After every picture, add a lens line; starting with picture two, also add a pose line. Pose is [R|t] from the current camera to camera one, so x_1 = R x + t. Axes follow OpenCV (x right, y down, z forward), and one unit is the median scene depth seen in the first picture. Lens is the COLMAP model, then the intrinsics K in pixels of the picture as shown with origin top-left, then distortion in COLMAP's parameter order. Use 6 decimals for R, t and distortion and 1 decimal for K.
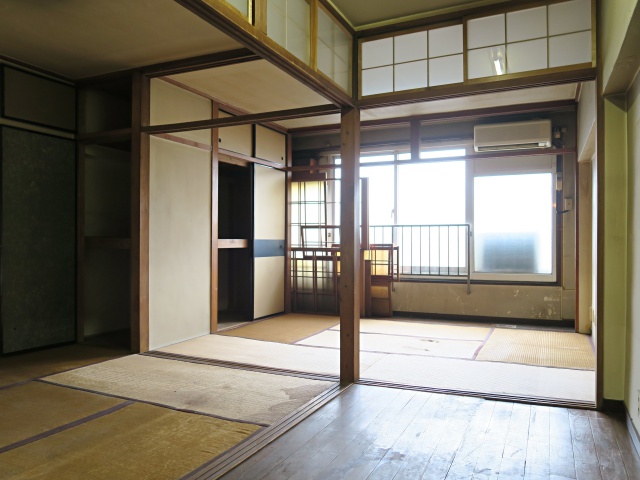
lens RADIAL K [[501.7, 0, 320.0], [0, 501.7, 240.0], [0, 0, 1]] dist [-0.004495, -0.000917]
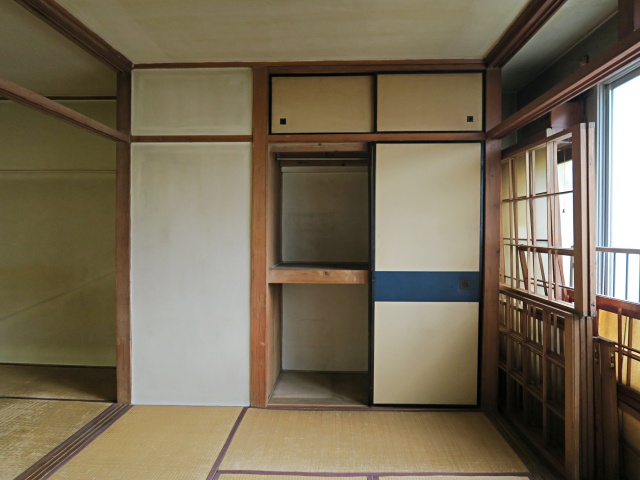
lens RADIAL K [[501.7, 0, 320.0], [0, 501.7, 240.0], [0, 0, 1]] dist [-0.004495, -0.000917]
pose [[0.383263, 0.014671, -0.923523, 0.402428], [-0.004020, 0.999891, 0.014216, -0.046757], [0.923631, -0.001736, 0.383280, 0.728537]]
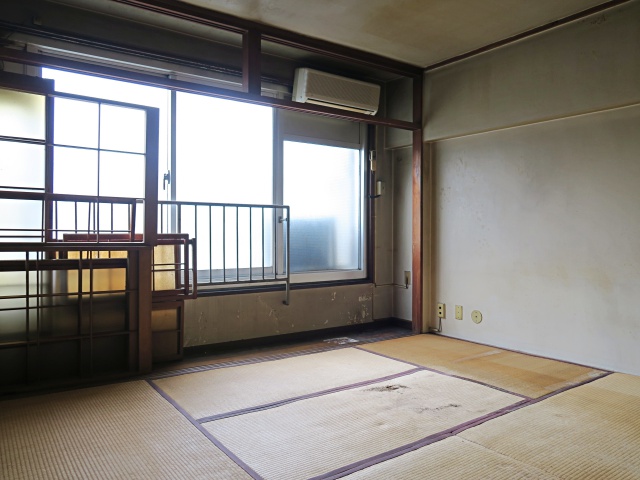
lens RADIAL K [[501.7, 0, 320.0], [0, 501.7, 240.0], [0, 0, 1]] dist [-0.004495, -0.000917]
pose [[0.501733, -0.014060, 0.864908, -0.281192], [-0.008075, 0.999748, 0.020936, 0.001428], [-0.864985, -0.017488, 0.501493, 0.583745]]
